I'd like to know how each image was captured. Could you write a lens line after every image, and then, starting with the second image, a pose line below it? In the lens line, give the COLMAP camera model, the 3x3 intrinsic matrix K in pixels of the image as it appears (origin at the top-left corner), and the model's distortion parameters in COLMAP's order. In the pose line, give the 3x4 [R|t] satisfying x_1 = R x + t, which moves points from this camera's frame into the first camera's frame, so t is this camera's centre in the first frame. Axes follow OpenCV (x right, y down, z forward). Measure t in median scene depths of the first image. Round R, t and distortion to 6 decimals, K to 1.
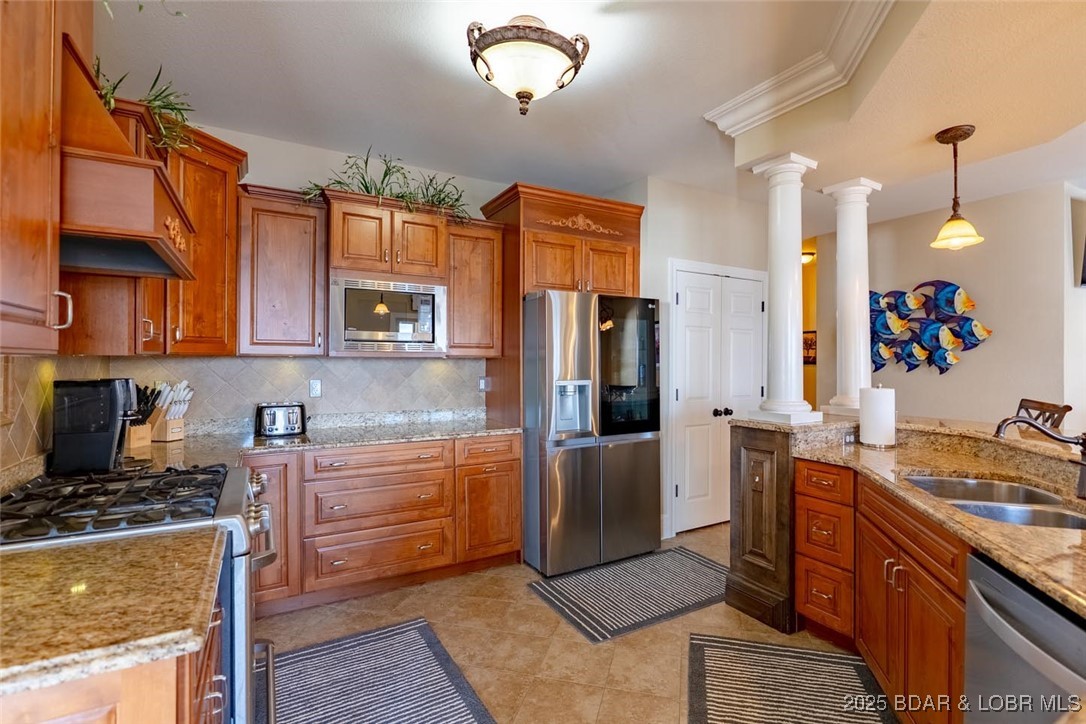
lens RADIAL K [[491.5, 0, 551.8], [0, 491.5, 364.6], [0, 0, 1]] dist [-0.007723, 0.002113]
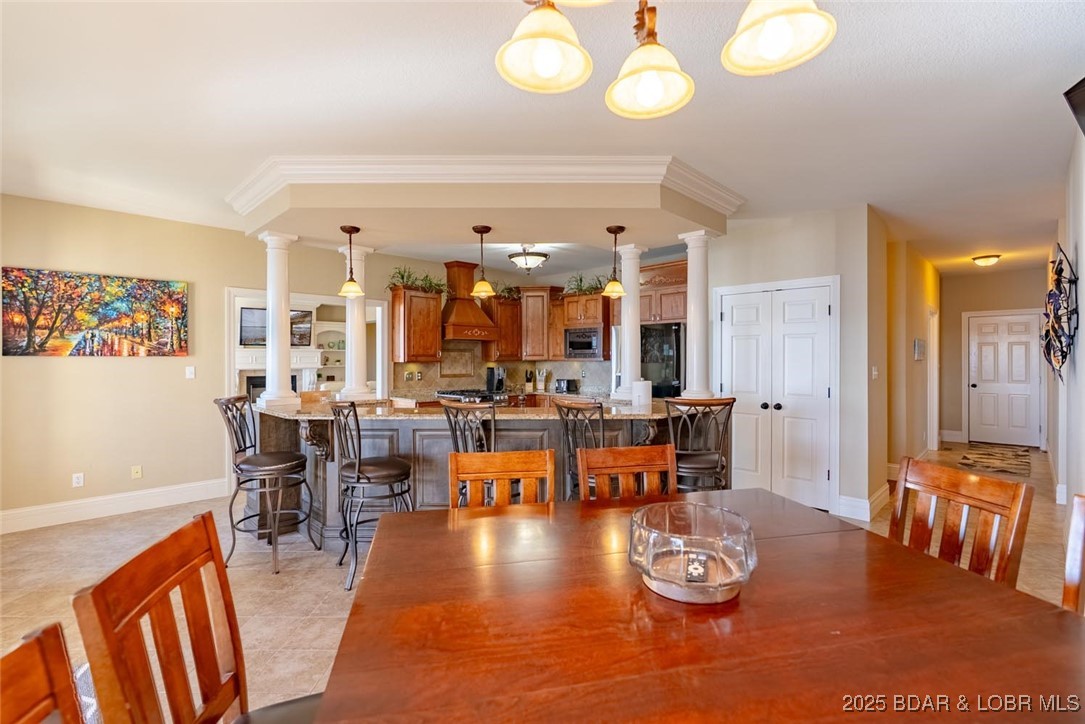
lens RADIAL K [[491.1, 0, 543.2], [0, 491.1, 363.0], [0, 0, 1]] dist [-0.007723, 0.002113]
pose [[0.263765, 0.005176, -0.964573, 1.603635], [-0.002946, 0.999985, 0.004561, -0.012035], [0.964582, 0.001638, 0.263777, 0.191074]]
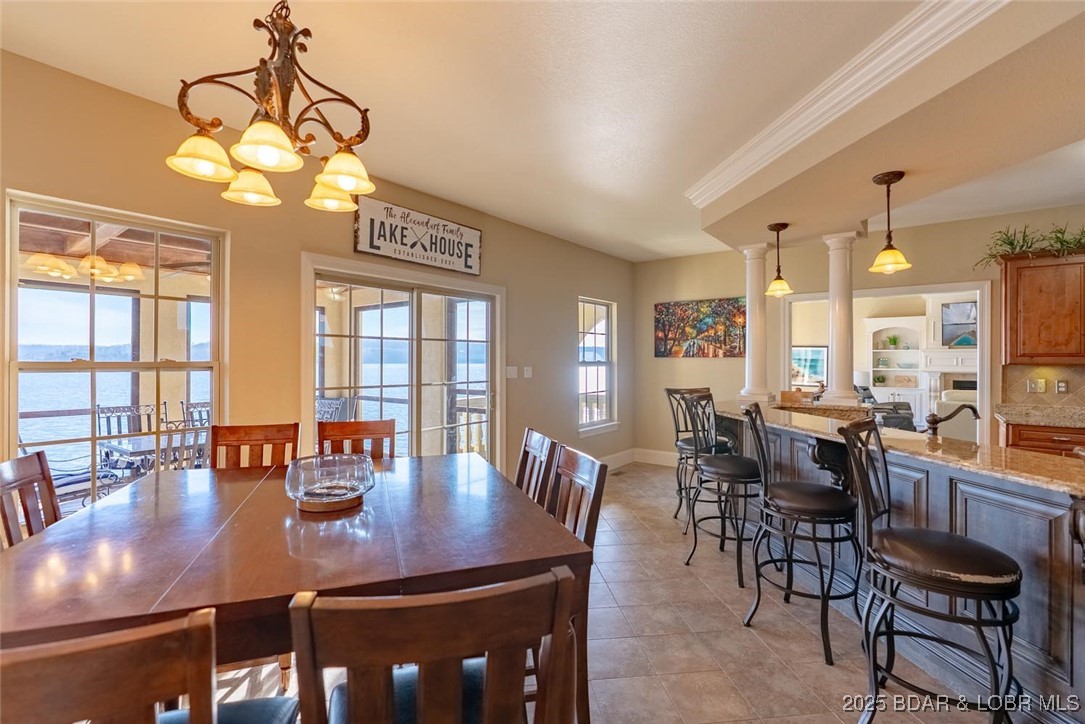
lens RADIAL K [[491.1, 0, 536.5], [0, 491.1, 359.3], [0, 0, 1]] dist [-0.007723, 0.002113]
pose [[-0.927061, -0.007125, -0.374844, 1.314035], [-0.008338, 0.999964, 0.001614, -0.011086], [0.374819, 0.004622, -0.927086, 0.881679]]
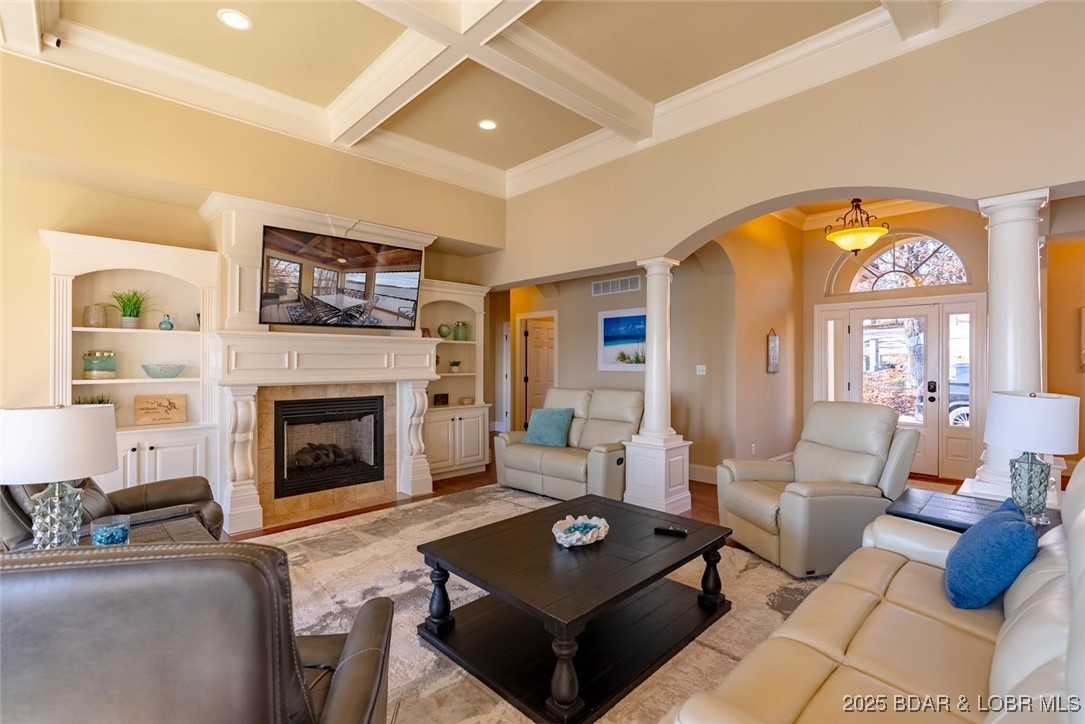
lens RADIAL K [[491.1, 0, 542.5], [0, 491.1, 361.4], [0, 0, 1]] dist [-0.007723, 0.002113]
pose [[0.246956, -0.005029, -0.969014, -0.535132], [-0.004788, 0.999968, -0.006410, -0.005288], [0.969015, 0.006222, 0.246924, -0.462040]]
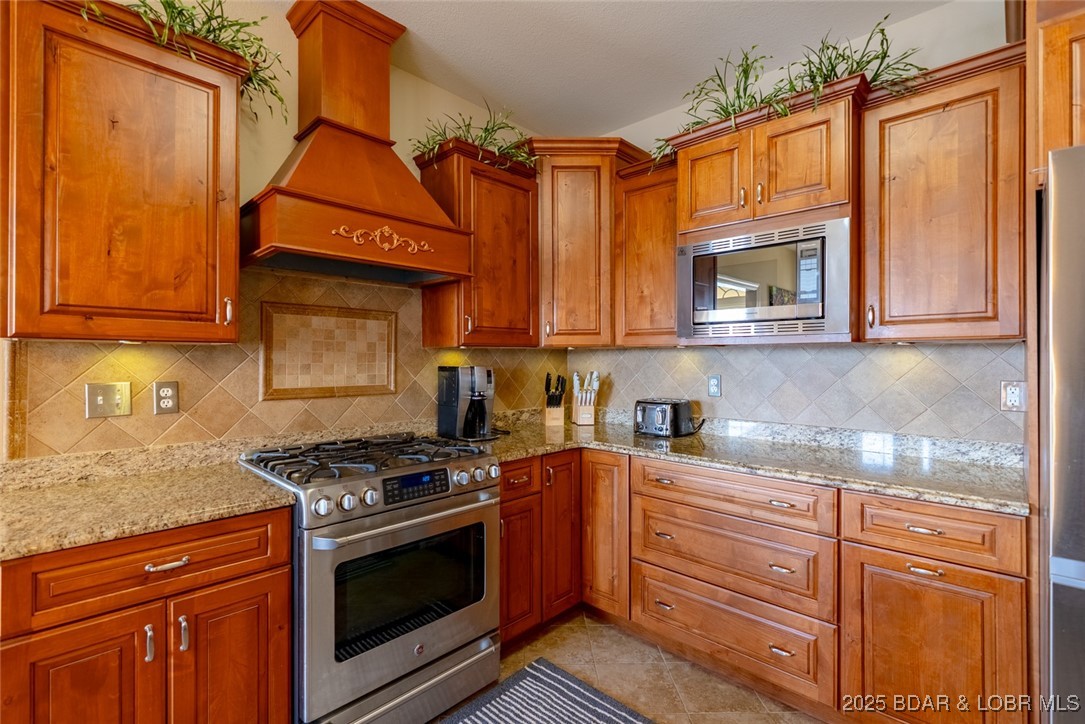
lens RADIAL K [[491.1, 0, 542.3], [0, 491.1, 360.8], [0, 0, 1]] dist [-0.007723, 0.002113]
pose [[0.287154, -0.000115, -0.957884, 0.208985], [-0.007051, 0.999973, -0.002234, 0.009887], [0.957858, 0.007395, 0.287145, 0.460163]]
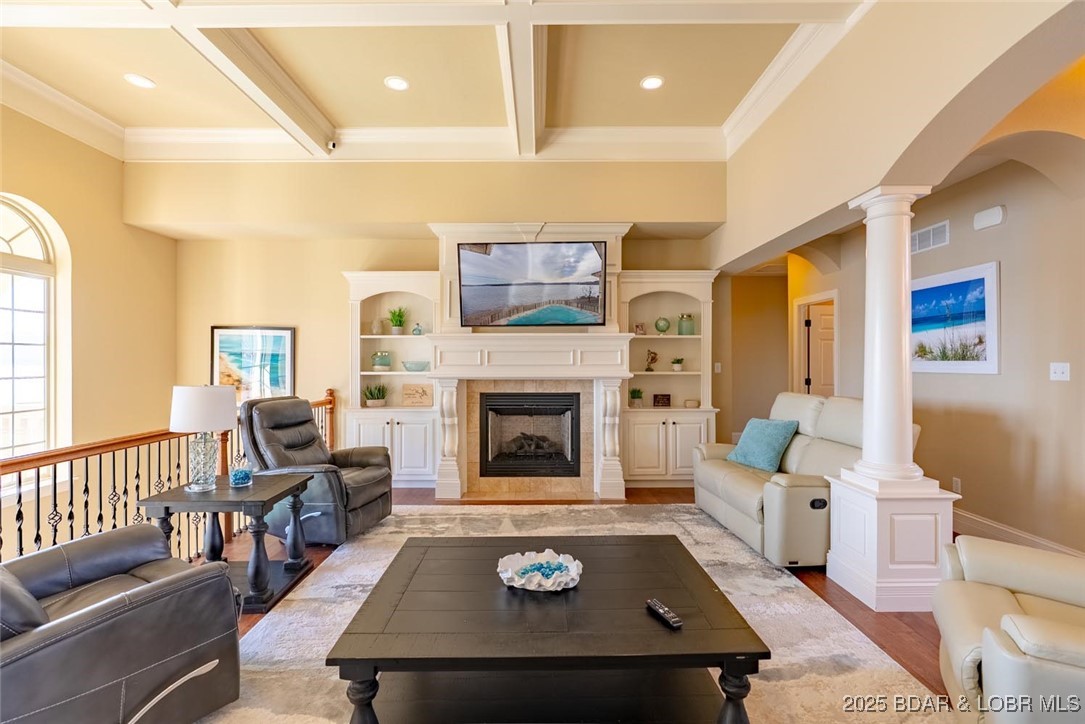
lens RADIAL K [[491.1, 0, 543.4], [0, 491.1, 360.7], [0, 0, 1]] dist [-0.007723, 0.002113]
pose [[-0.492837, -0.006015, -0.870101, -0.747516], [-0.006202, 0.999975, -0.003399, -0.000141], [0.870099, 0.003722, -0.492862, 0.084533]]
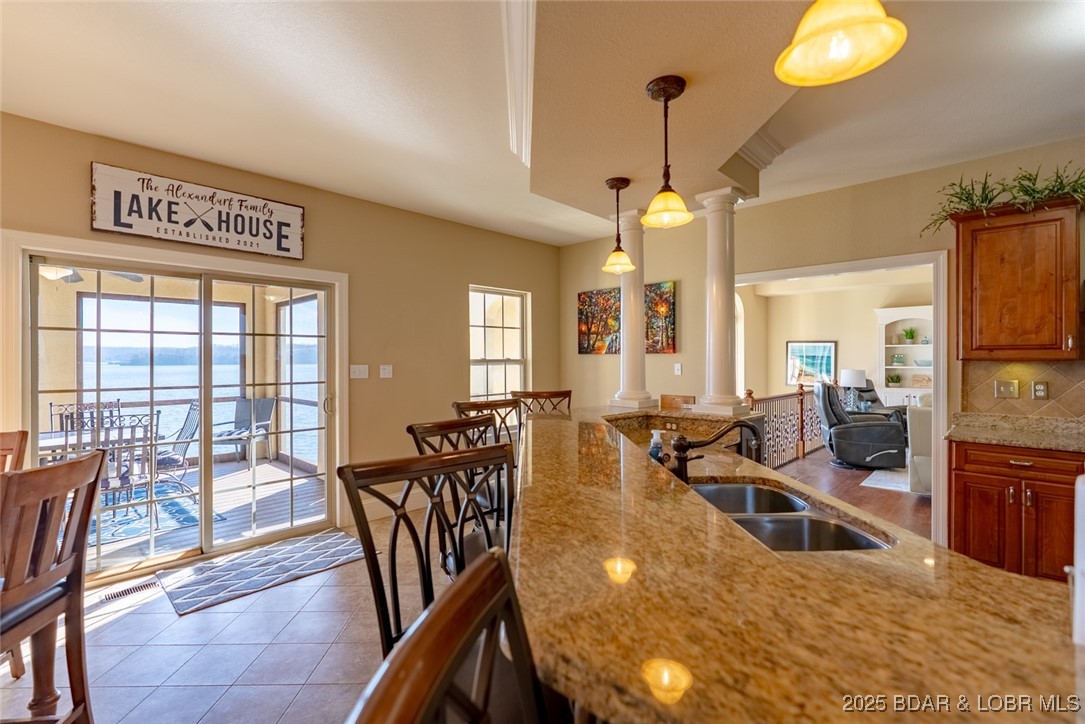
lens RADIAL K [[491.1, 0, 536.8], [0, 491.1, 359.2], [0, 0, 1]] dist [-0.007723, 0.002113]
pose [[-0.959304, -0.002576, -0.282362, 0.773110], [-0.003839, 0.999985, 0.003921, -0.008601], [0.282348, 0.004846, -0.959300, 0.844163]]
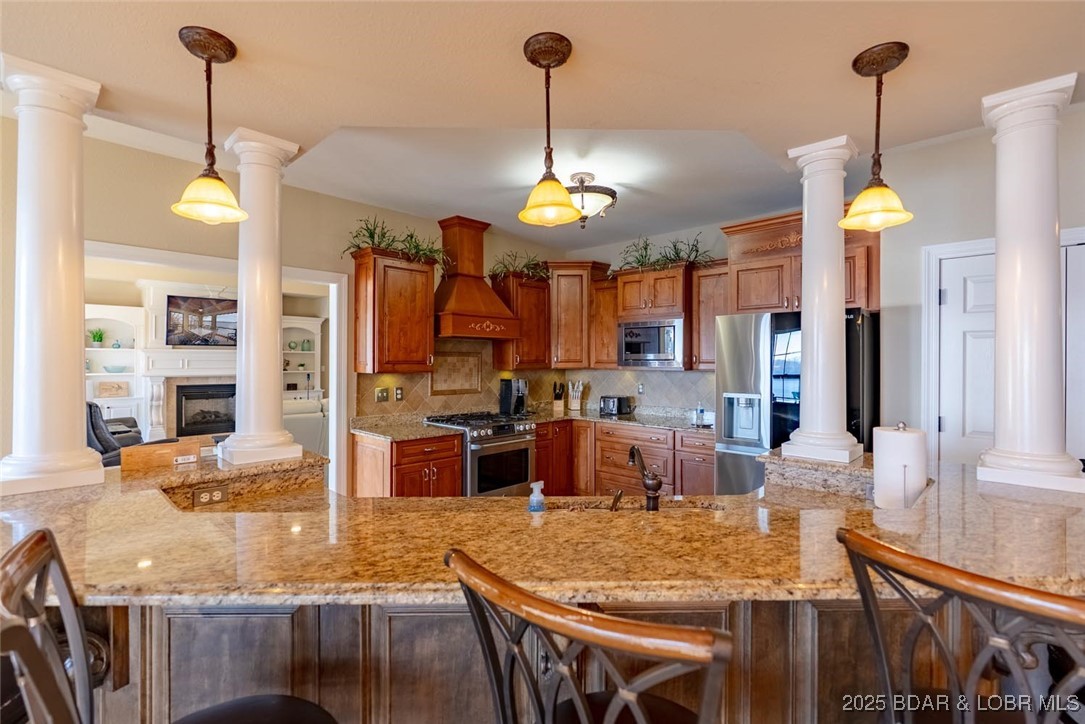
lens RADIAL K [[491.1, 0, 543.3], [0, 491.1, 362.1], [0, 0, 1]] dist [-0.007723, 0.002113]
pose [[0.287875, 0.000560, -0.957668, 0.900111], [-0.007521, 0.999970, -0.001677, -0.031236], [0.957638, 0.007685, 0.287871, 0.222274]]
